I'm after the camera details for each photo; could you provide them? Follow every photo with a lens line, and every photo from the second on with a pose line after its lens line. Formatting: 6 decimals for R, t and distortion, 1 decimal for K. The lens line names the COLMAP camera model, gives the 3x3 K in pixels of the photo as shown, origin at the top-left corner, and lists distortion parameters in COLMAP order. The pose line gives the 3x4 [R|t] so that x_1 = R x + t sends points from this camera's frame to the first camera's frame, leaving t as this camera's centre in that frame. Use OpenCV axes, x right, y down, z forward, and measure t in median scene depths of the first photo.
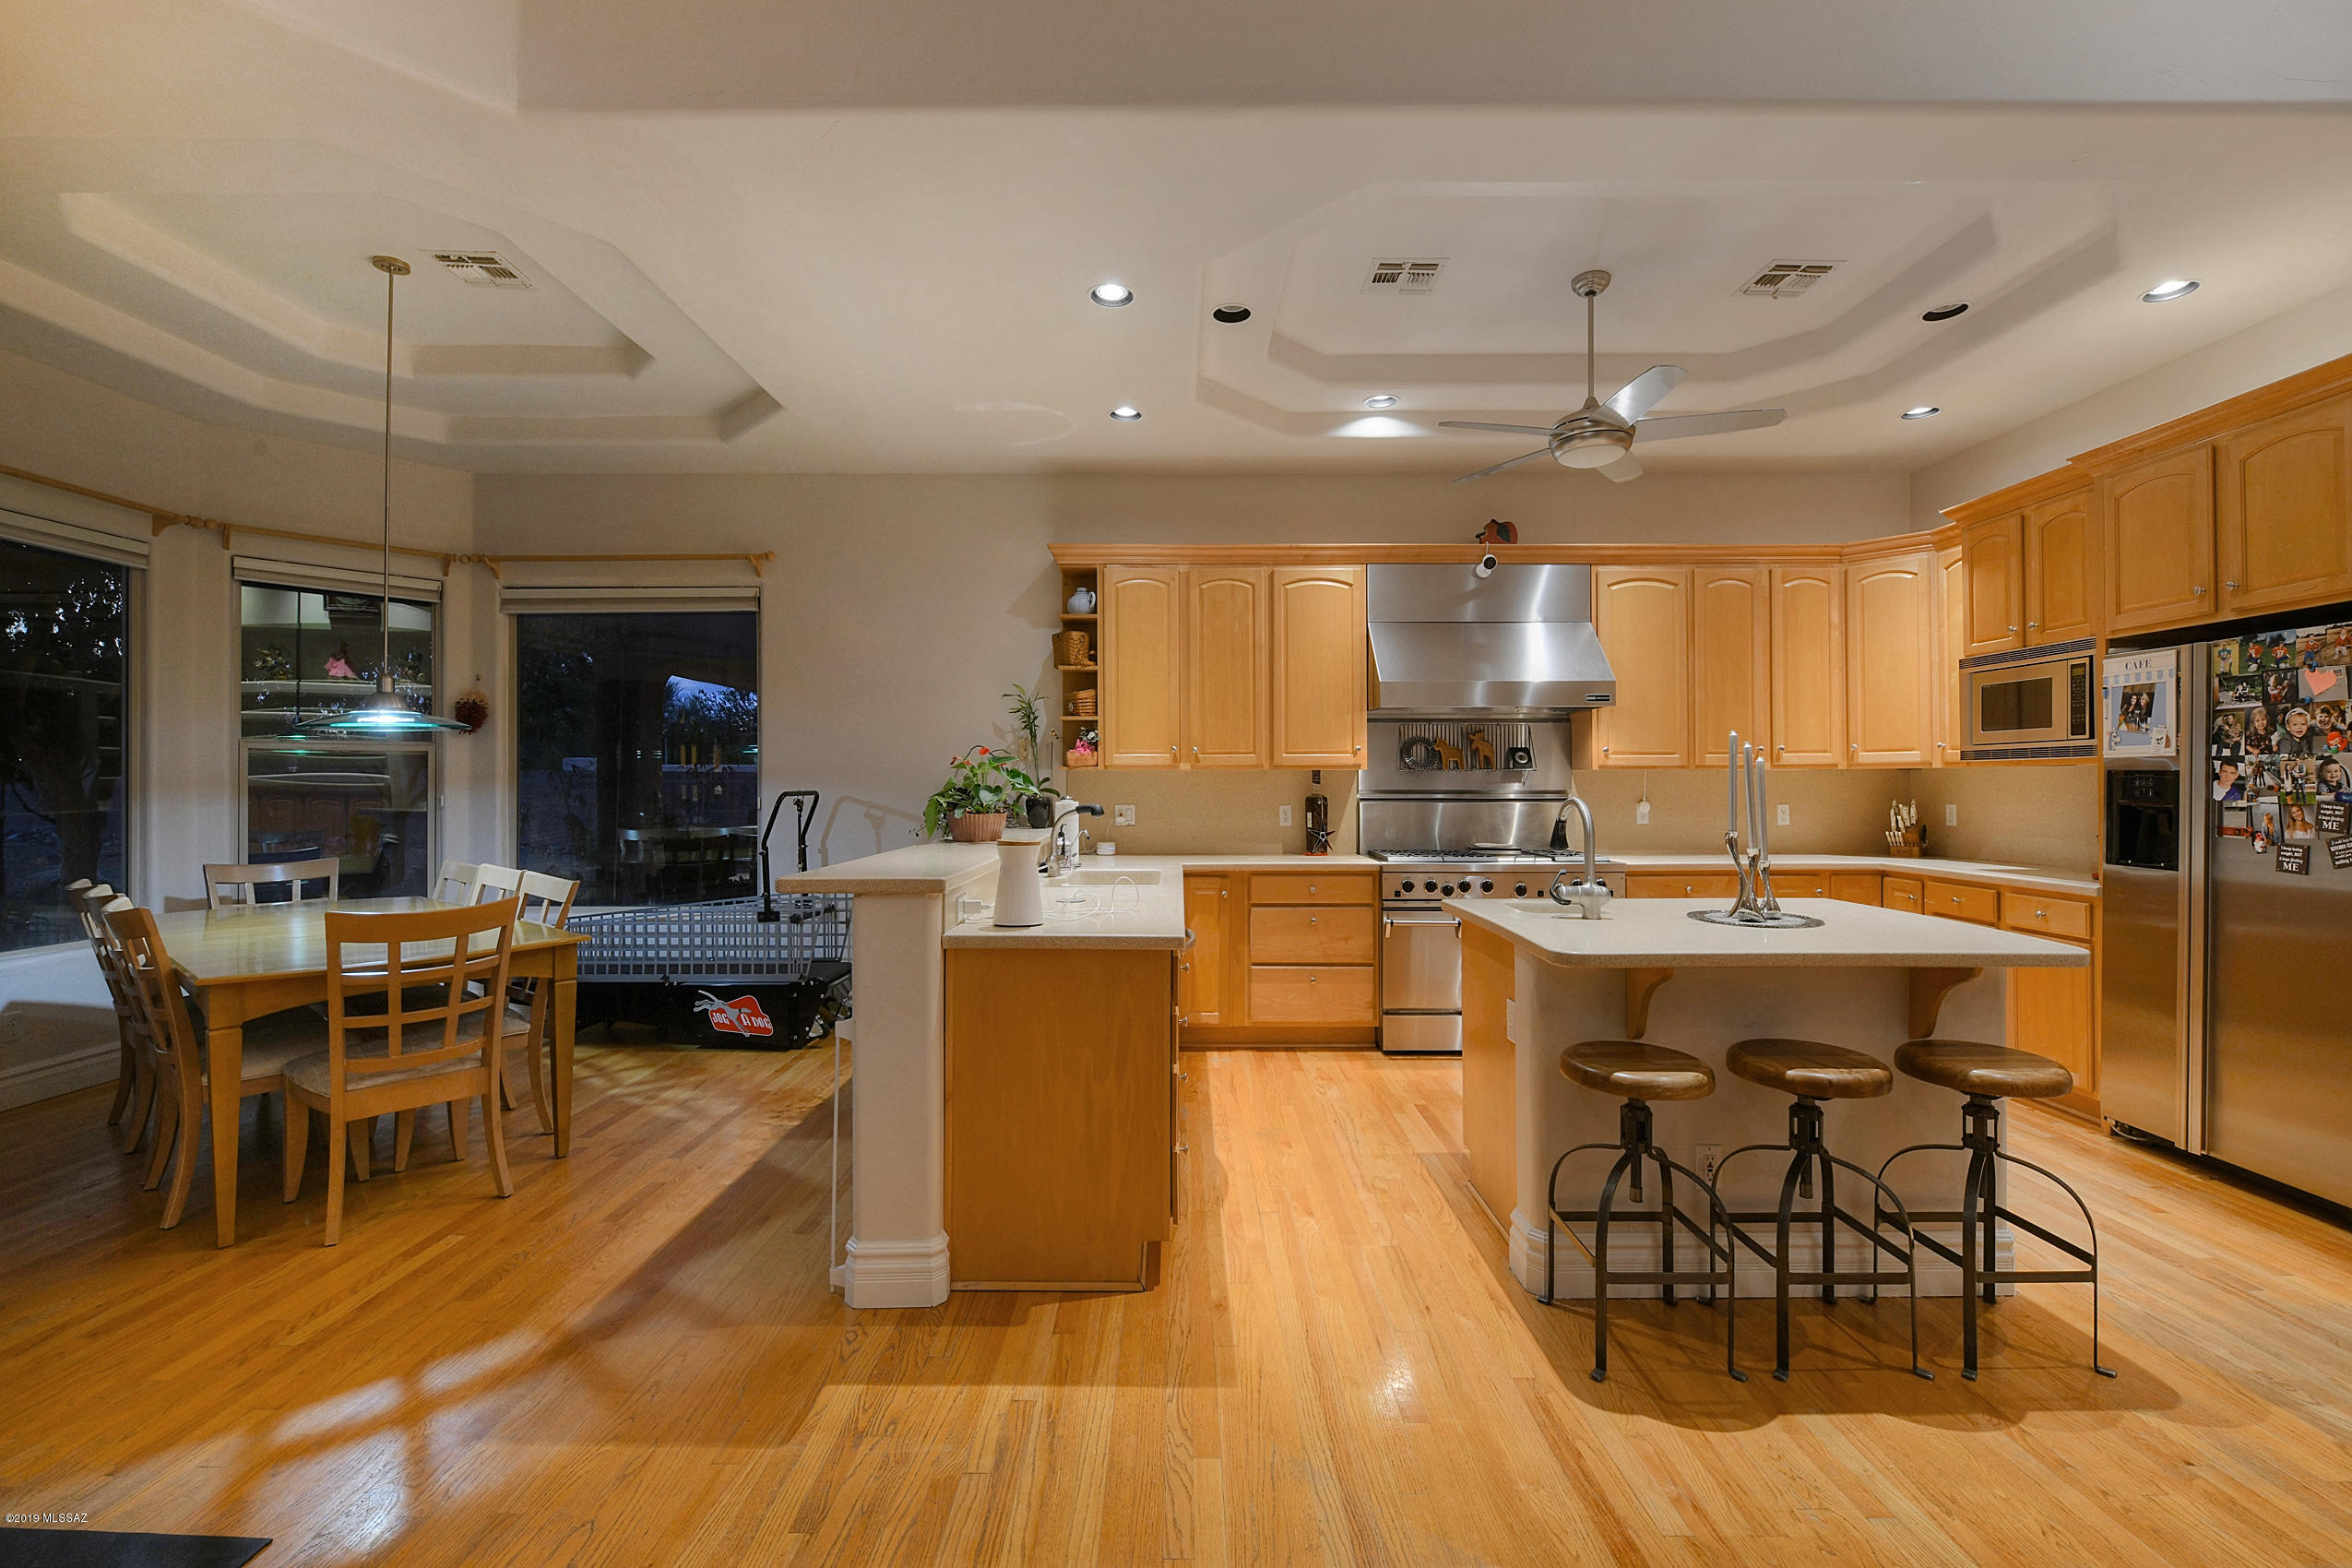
lens RADIAL K [[1010.4, 0, 1180.1], [0, 1010.4, 771.6], [0, 0, 1]] dist [-0.002153, -0.005143]
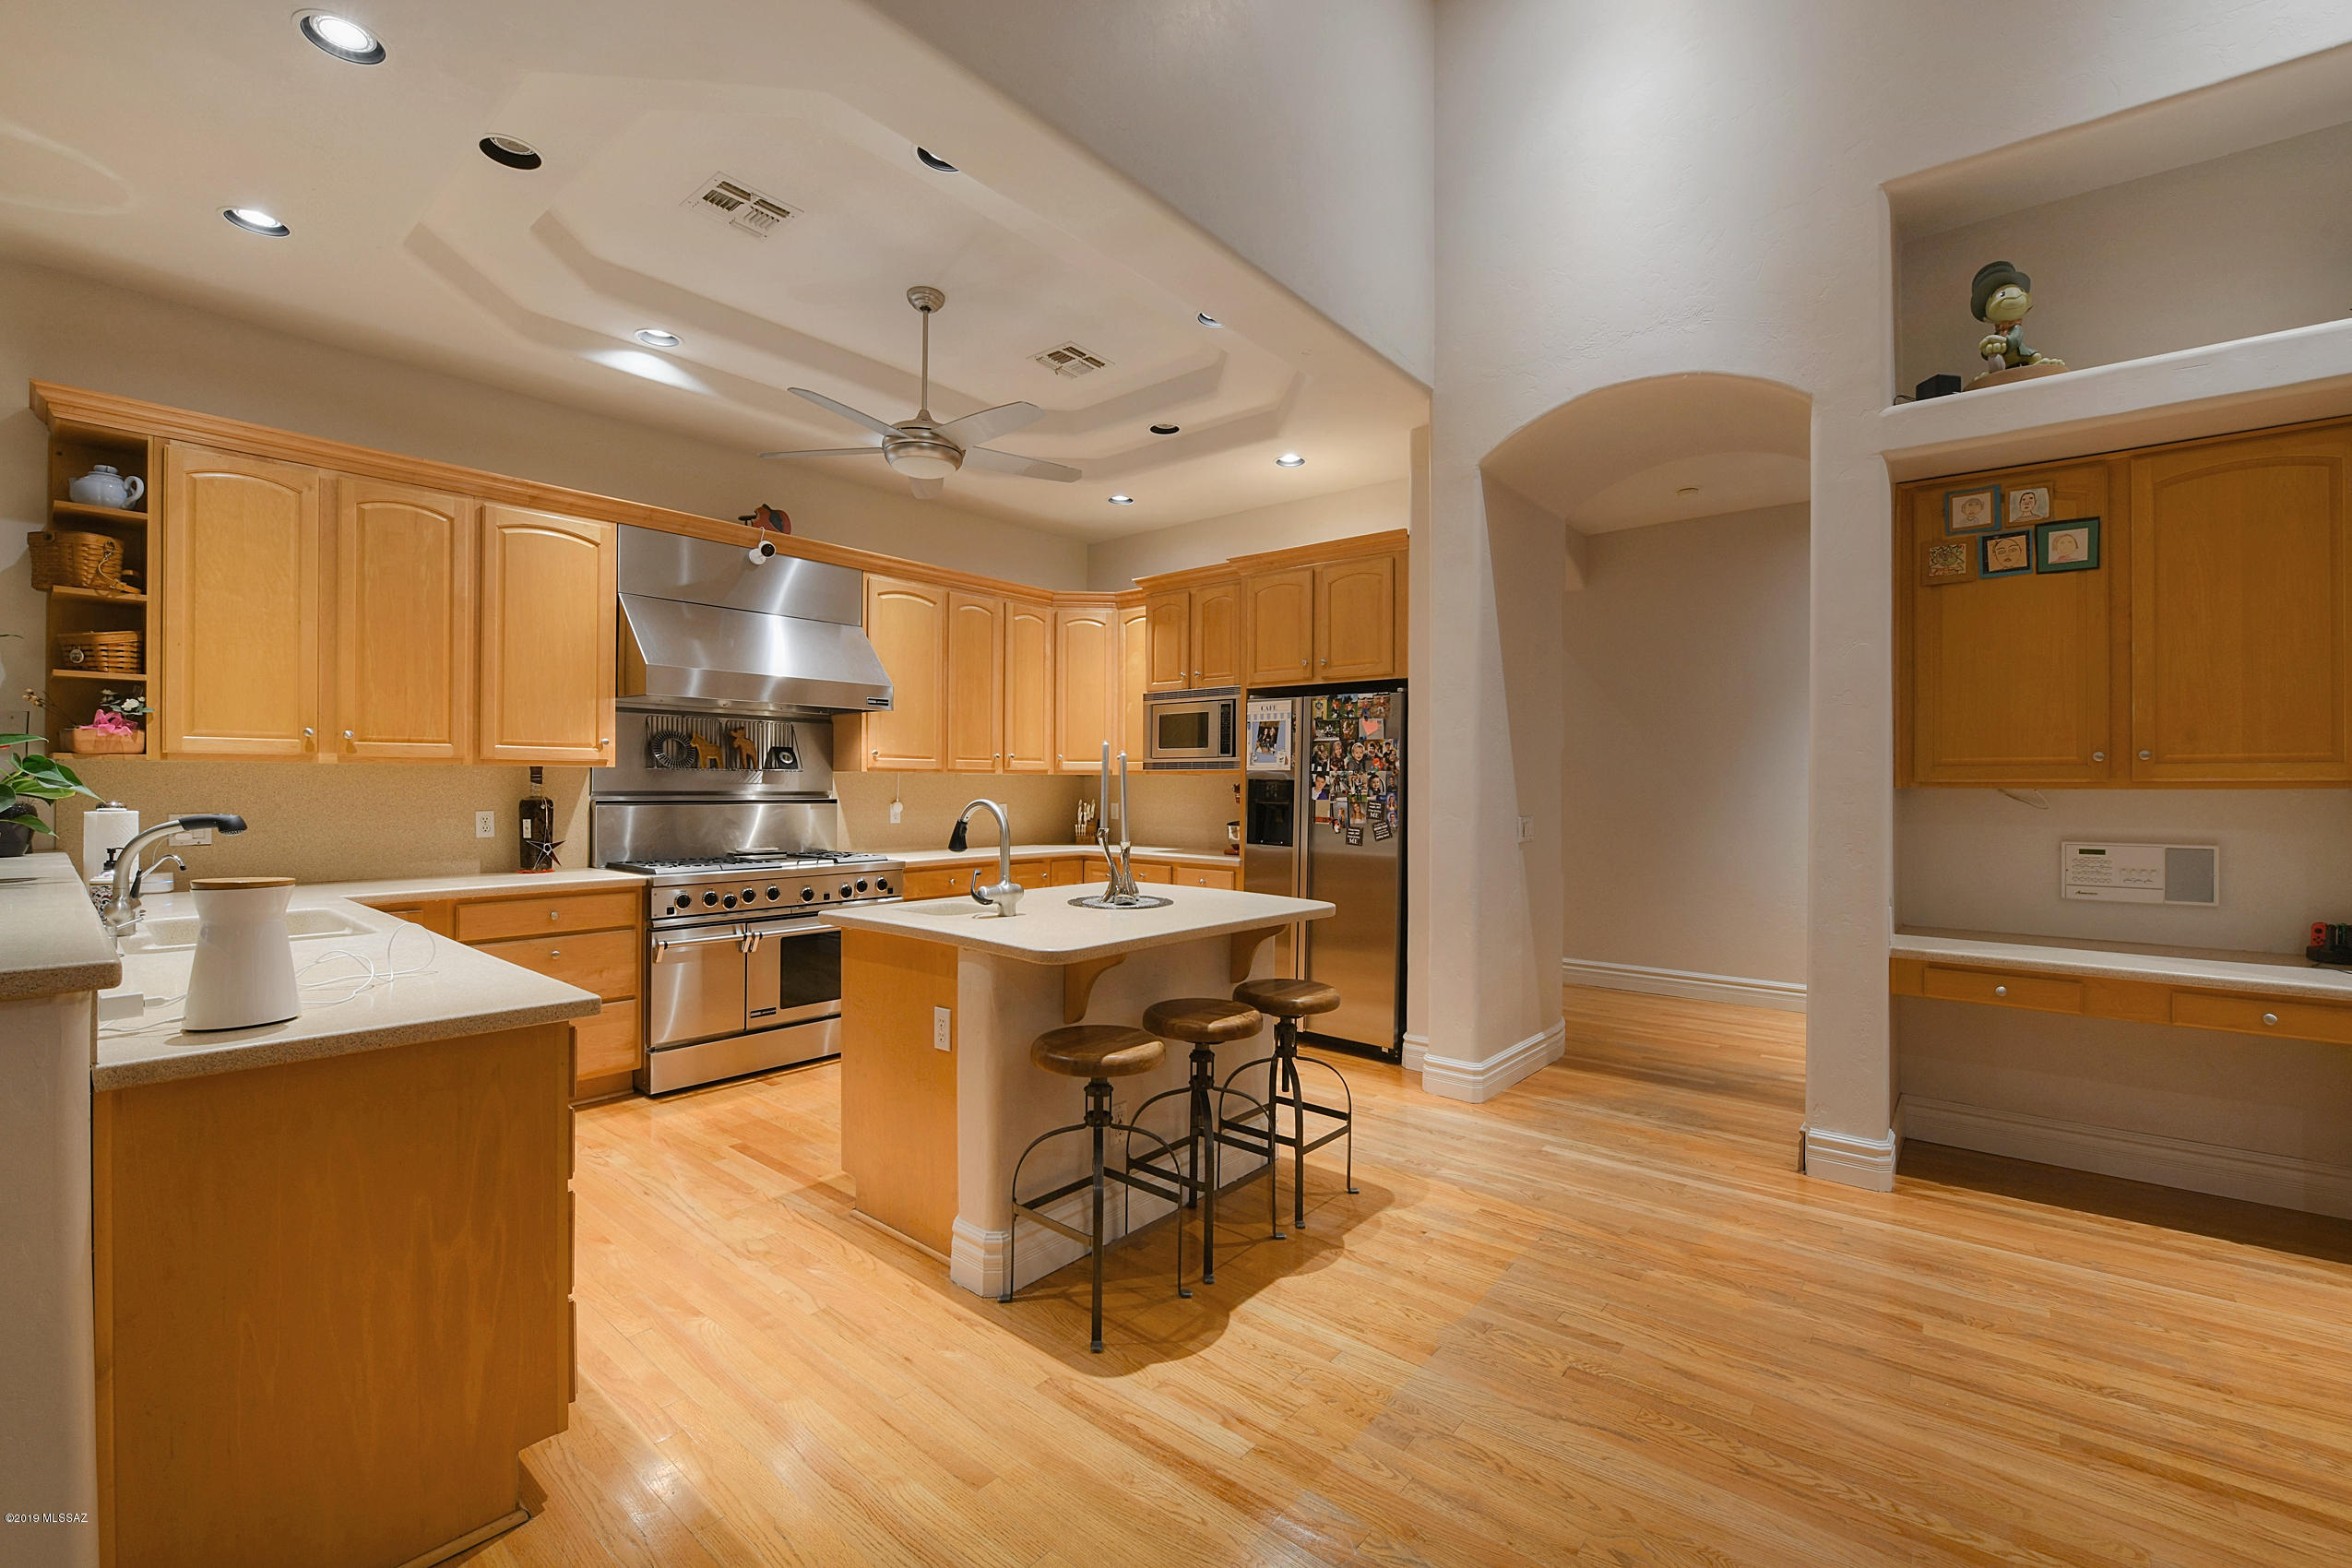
lens RADIAL K [[947.8, 0, 1256.2], [0, 947.8, 786.5], [0, 0, 1]] dist [-0.002788, -0.007678]
pose [[0.633751, 0.005767, 0.773516, -0.119801], [-0.016985, 0.999835, 0.006462, 0.000070], [-0.773351, -0.017233, 0.633744, 0.118867]]
